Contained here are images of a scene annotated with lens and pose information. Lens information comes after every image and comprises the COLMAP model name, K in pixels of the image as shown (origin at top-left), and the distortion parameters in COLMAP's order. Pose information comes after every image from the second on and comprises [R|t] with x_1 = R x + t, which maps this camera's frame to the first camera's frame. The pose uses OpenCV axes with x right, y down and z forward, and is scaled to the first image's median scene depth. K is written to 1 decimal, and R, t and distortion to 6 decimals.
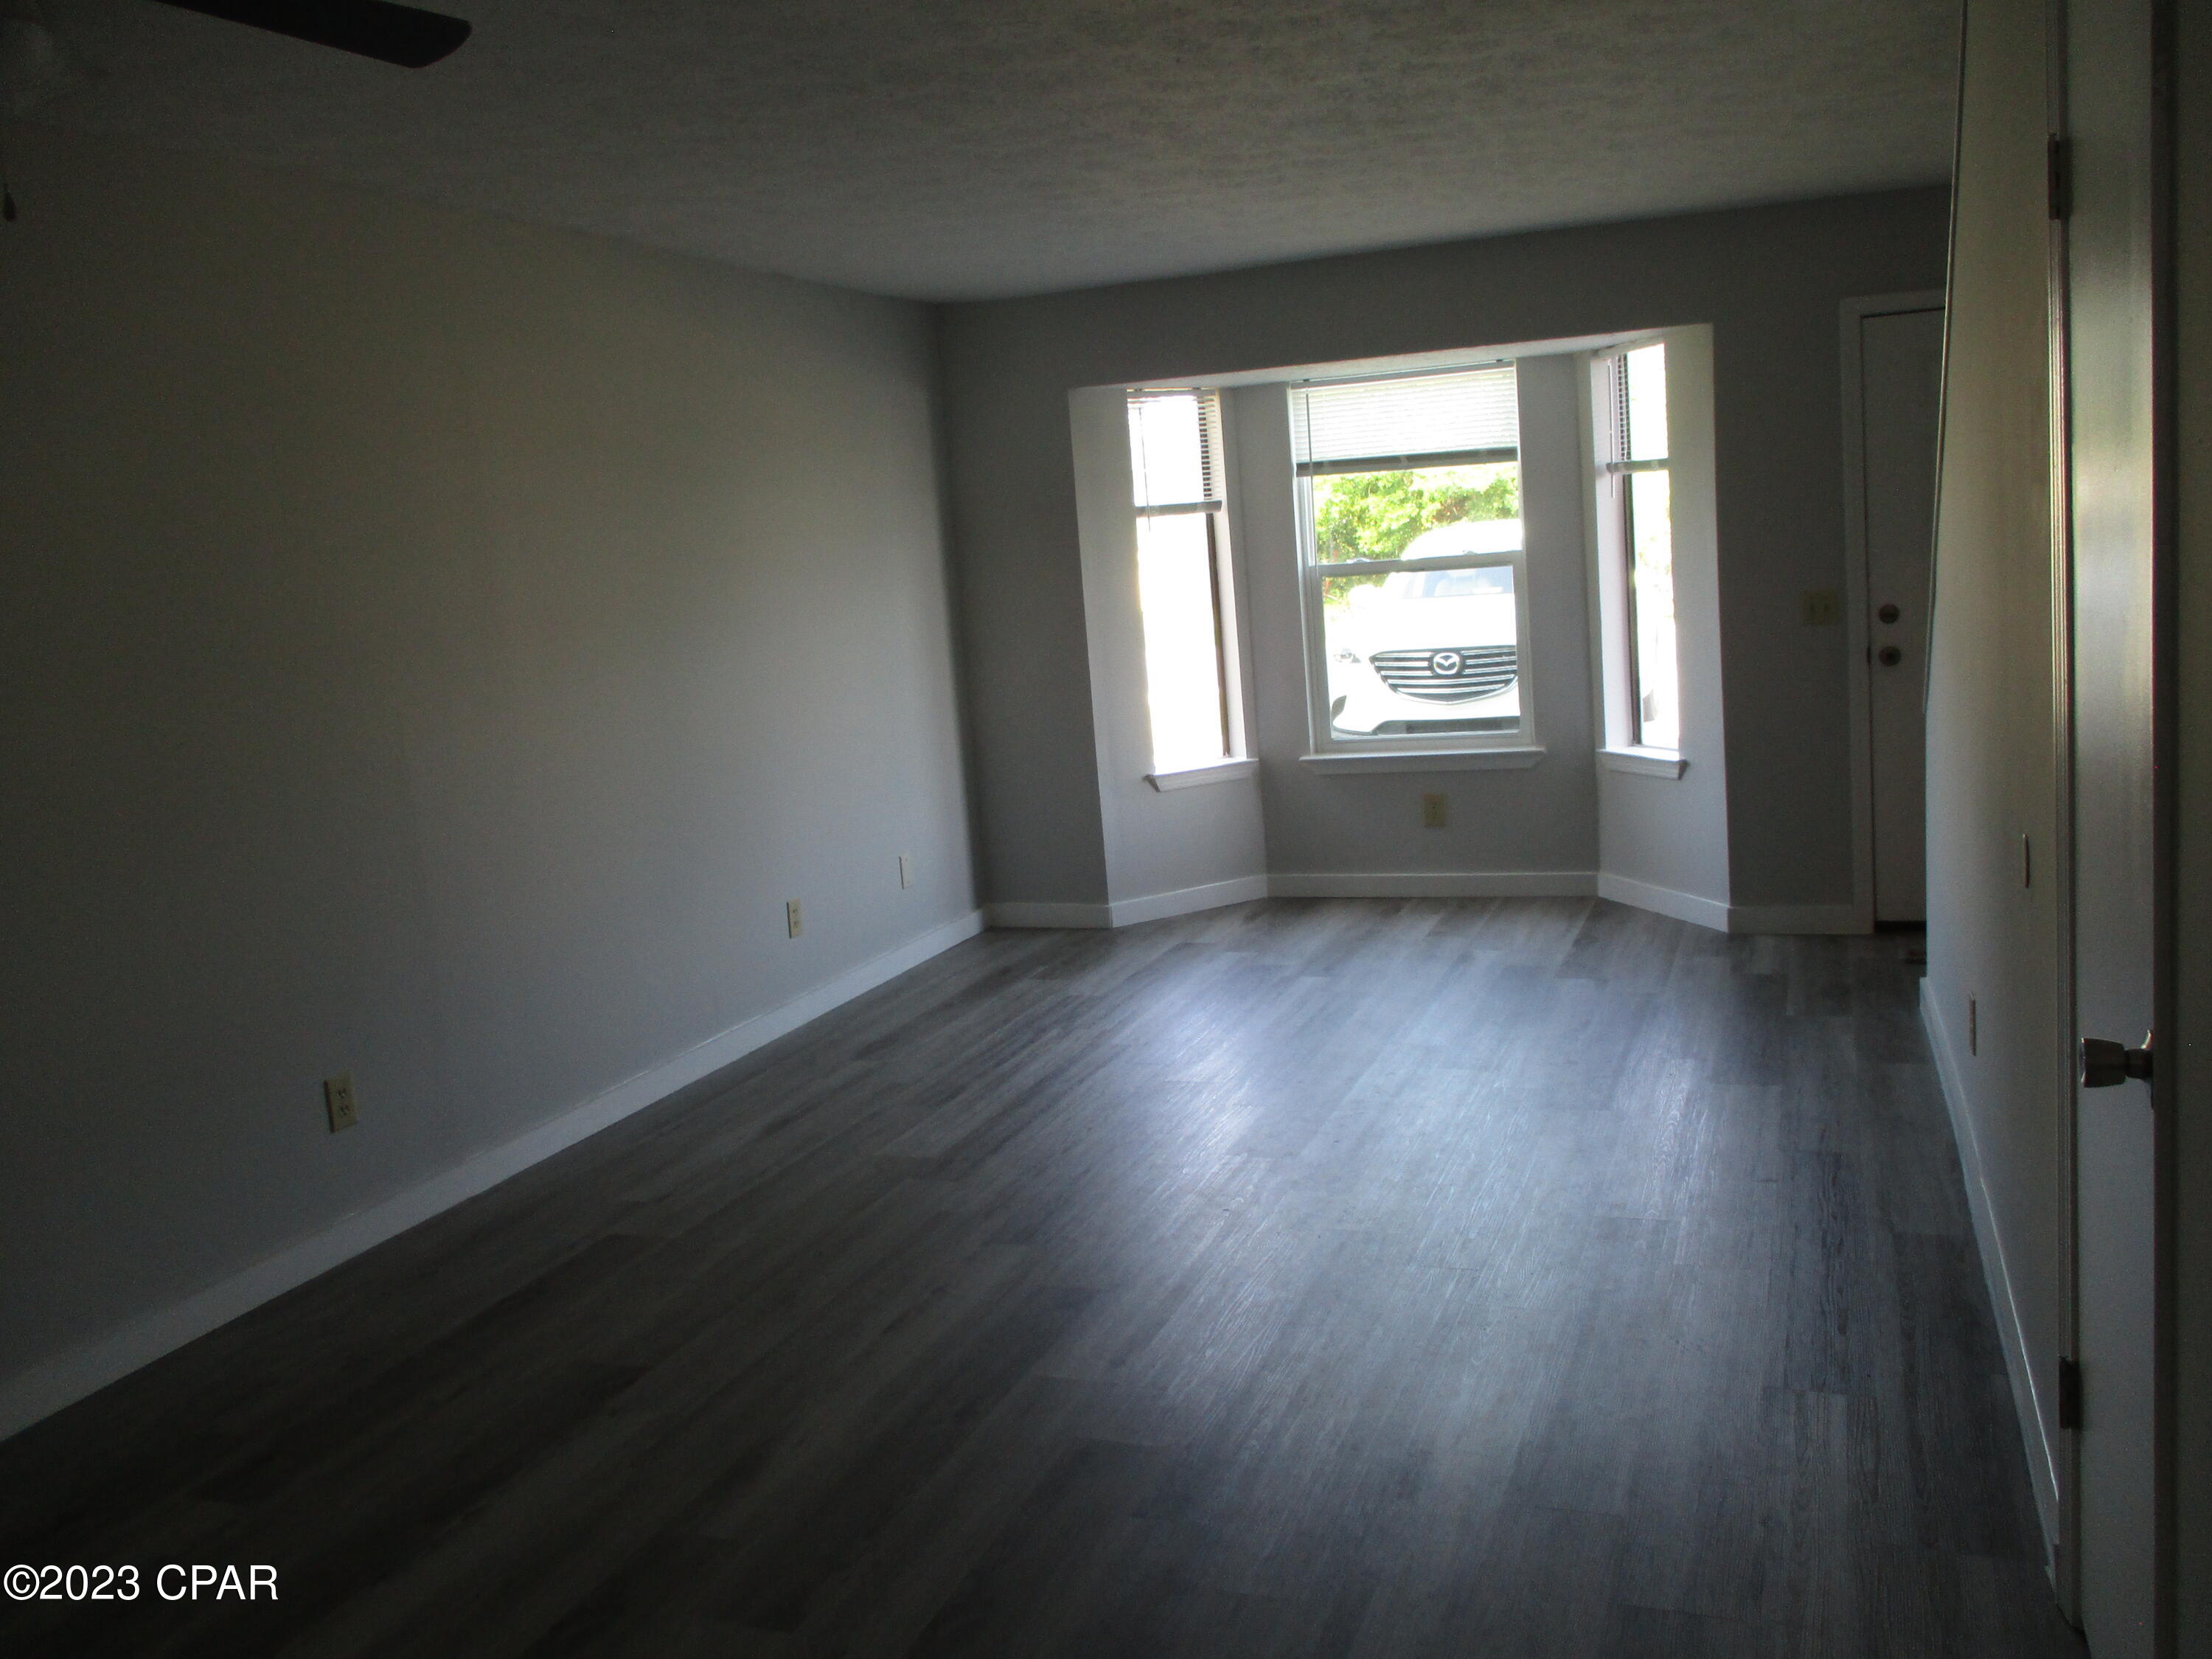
lens RADIAL K [[1846.4, 0, 1107.3], [0, 1846.4, 828.9], [0, 0, 1]] dist [-0.008479, -0.002019]
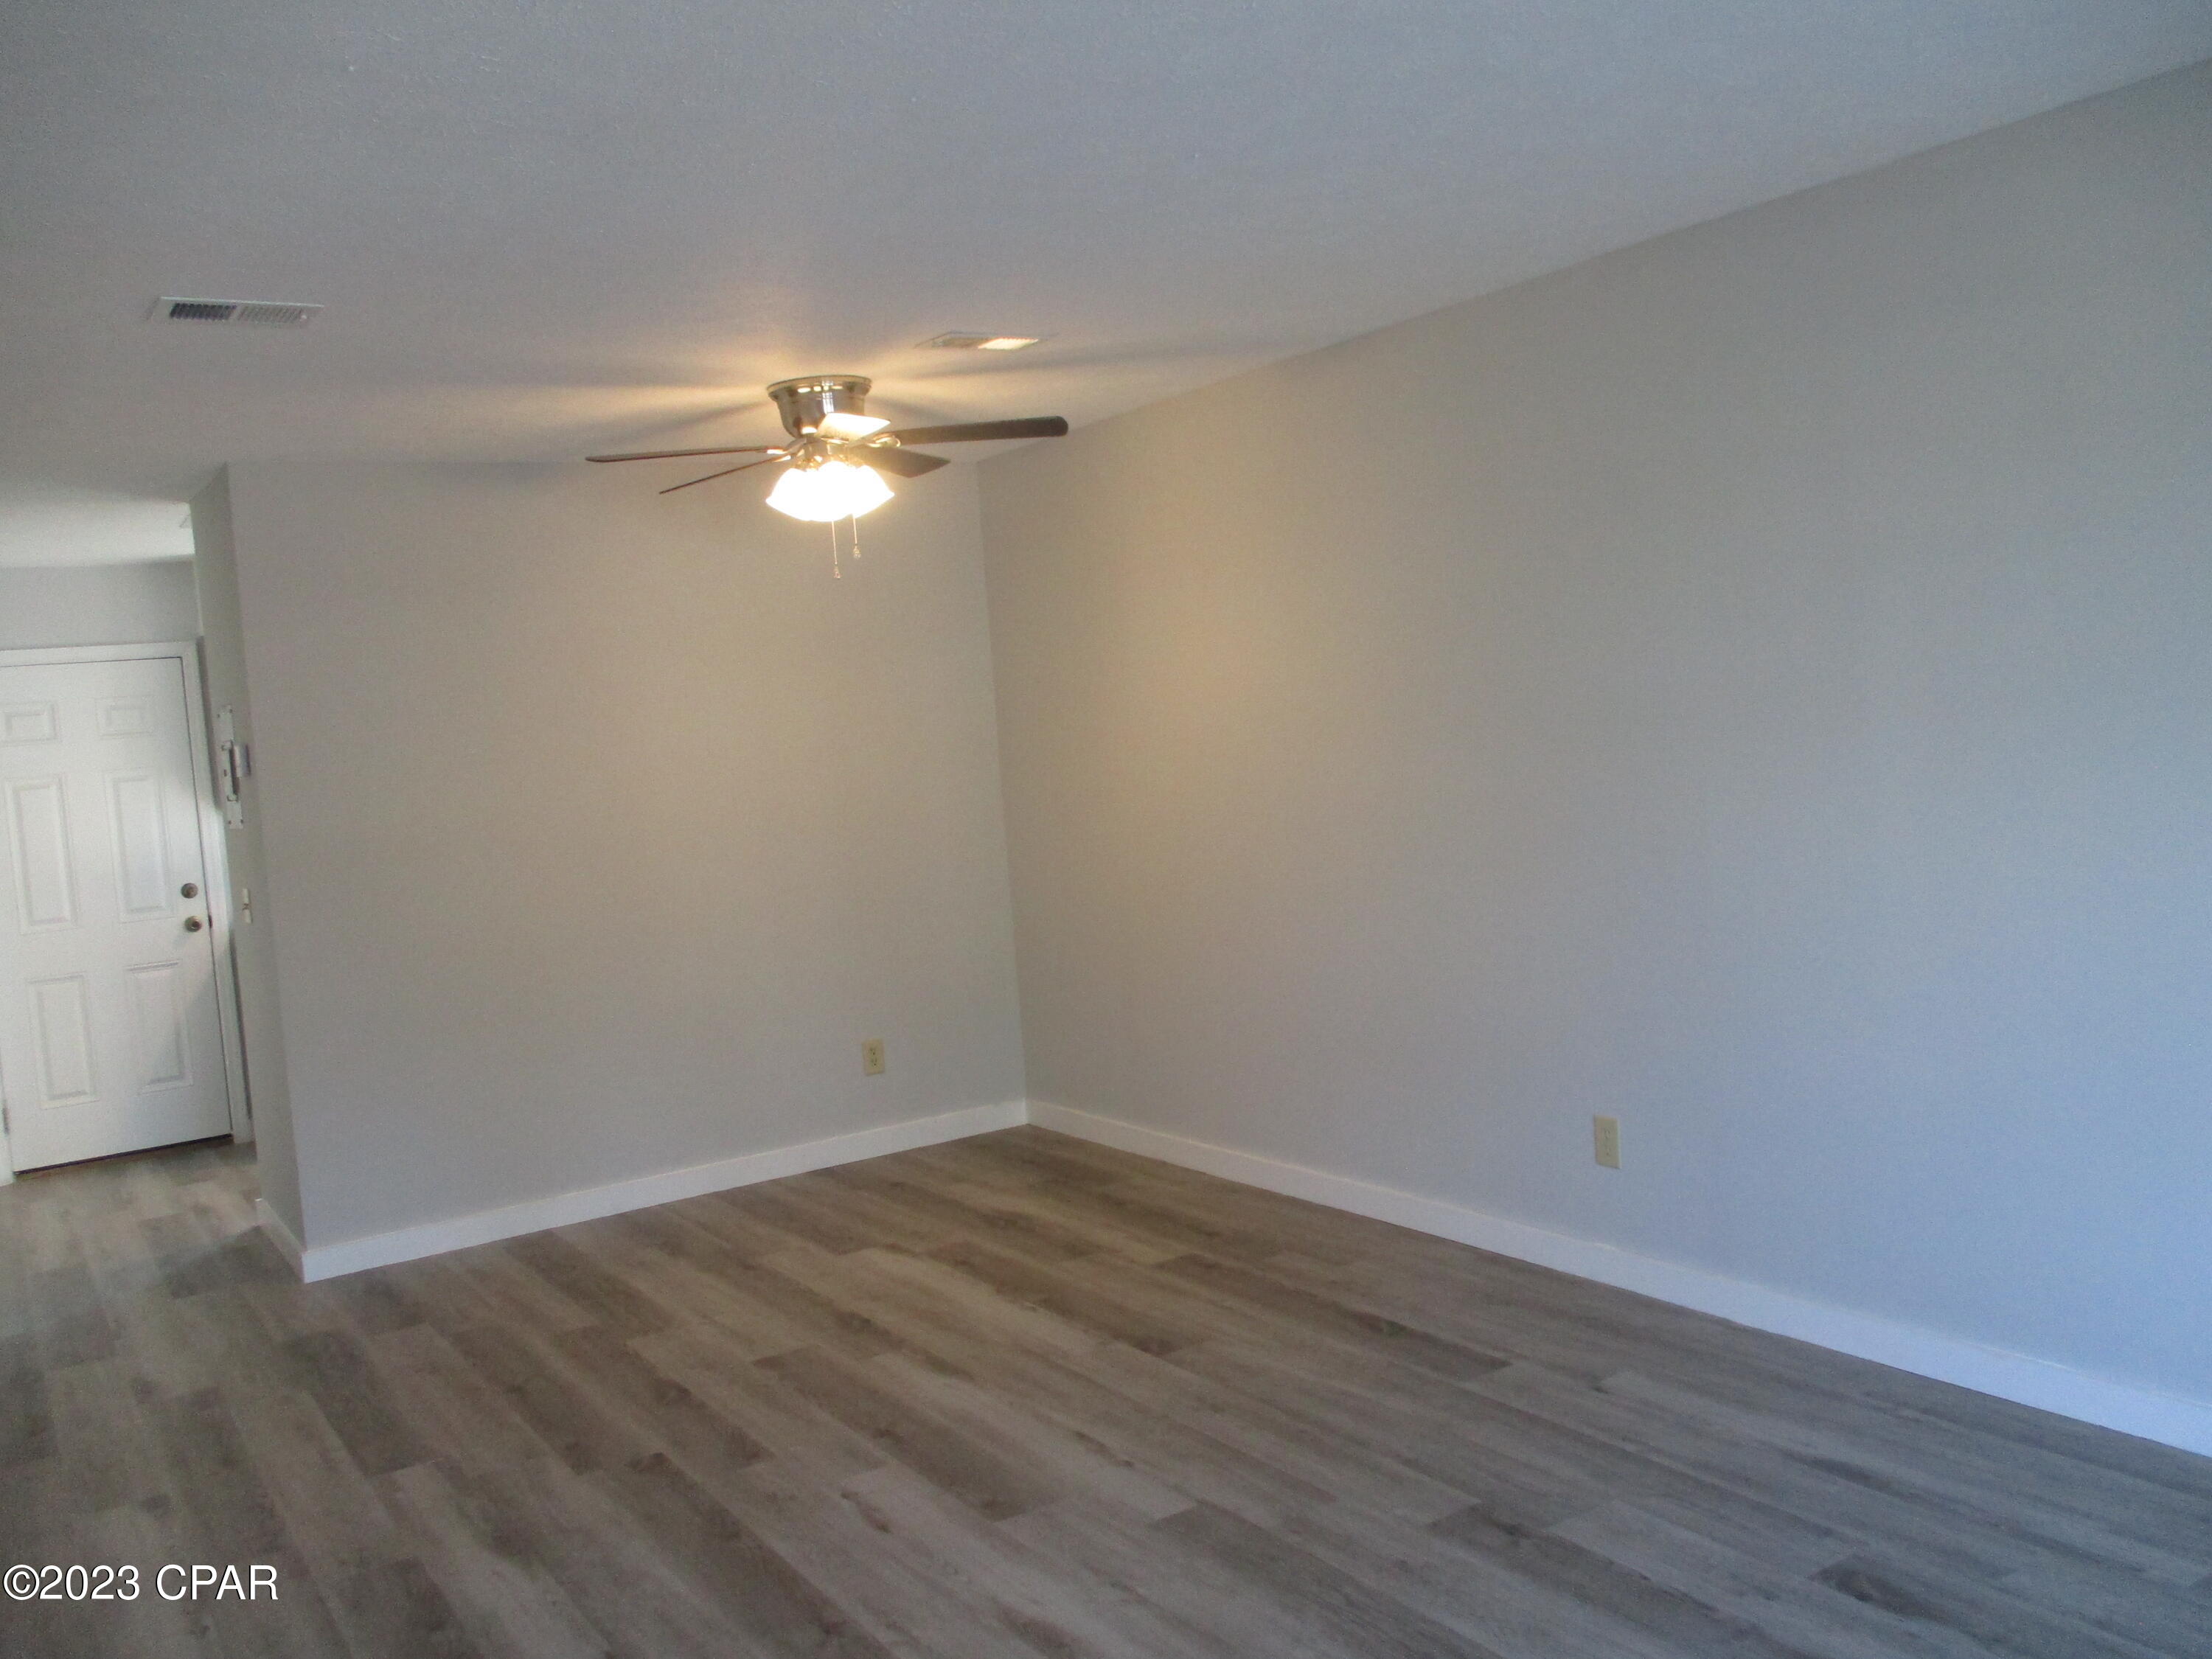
lens RADIAL K [[1846.4, 0, 1107.3], [0, 1846.4, 828.4], [0, 0, 1]] dist [-0.008479, -0.002019]
pose [[-0.570023, 0.182109, -0.801193, 0.532784], [0.002364, 0.975487, 0.220044, -0.246600], [0.821625, 0.123536, -0.556480, 1.244520]]
